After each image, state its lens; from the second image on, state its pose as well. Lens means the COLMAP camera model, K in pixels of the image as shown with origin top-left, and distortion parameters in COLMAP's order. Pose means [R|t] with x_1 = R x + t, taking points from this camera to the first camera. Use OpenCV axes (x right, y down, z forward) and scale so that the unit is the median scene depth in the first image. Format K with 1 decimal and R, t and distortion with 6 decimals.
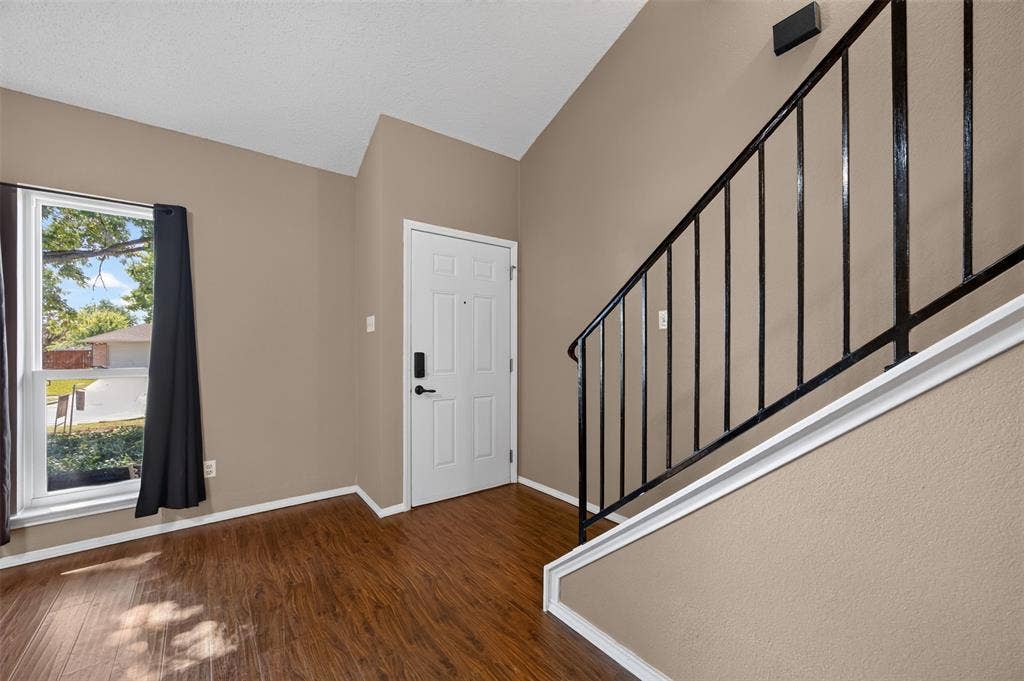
lens RADIAL K [[395.3, 0, 511.8], [0, 395.3, 346.8], [0, 0, 1]] dist [-0.002884, 0.000029]
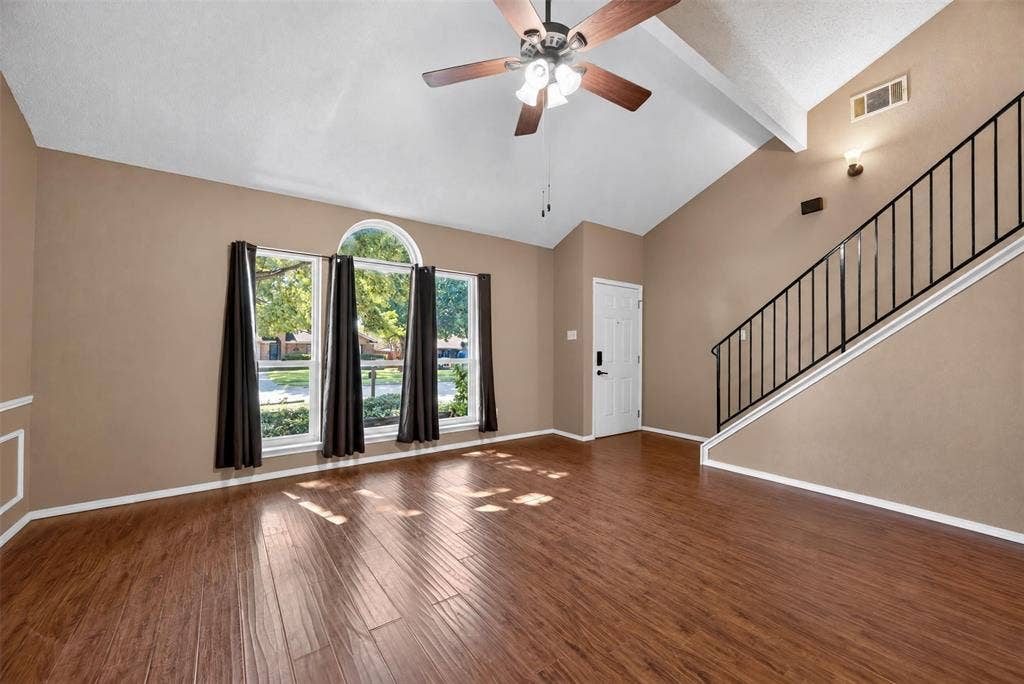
lens RADIAL K [[409.3, 0, 513.3], [0, 409.3, 346.0], [0, 0, 1]] dist [0.000329, 0.000091]
pose [[0.999939, 0.006449, 0.008974, -0.649577], [-0.006431, 0.999977, -0.001937, -0.003890], [-0.008986, 0.001879, 0.999958, -0.861098]]
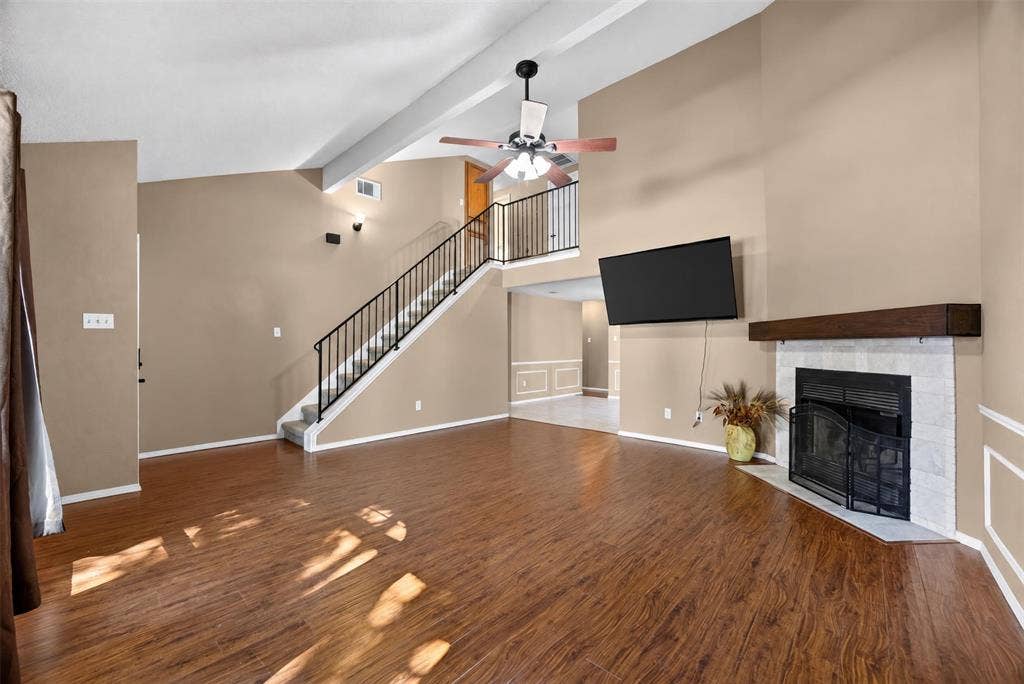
lens RADIAL K [[395.3, 0, 511.8], [0, 395.3, 348.3], [0, 0, 1]] dist [-0.002884, 0.000029]
pose [[-0.201216, -0.000262, 0.979547, -1.644972], [-0.002169, 0.999998, -0.000178, 0.010647], [-0.979544, -0.002161, -0.201216, 0.178623]]
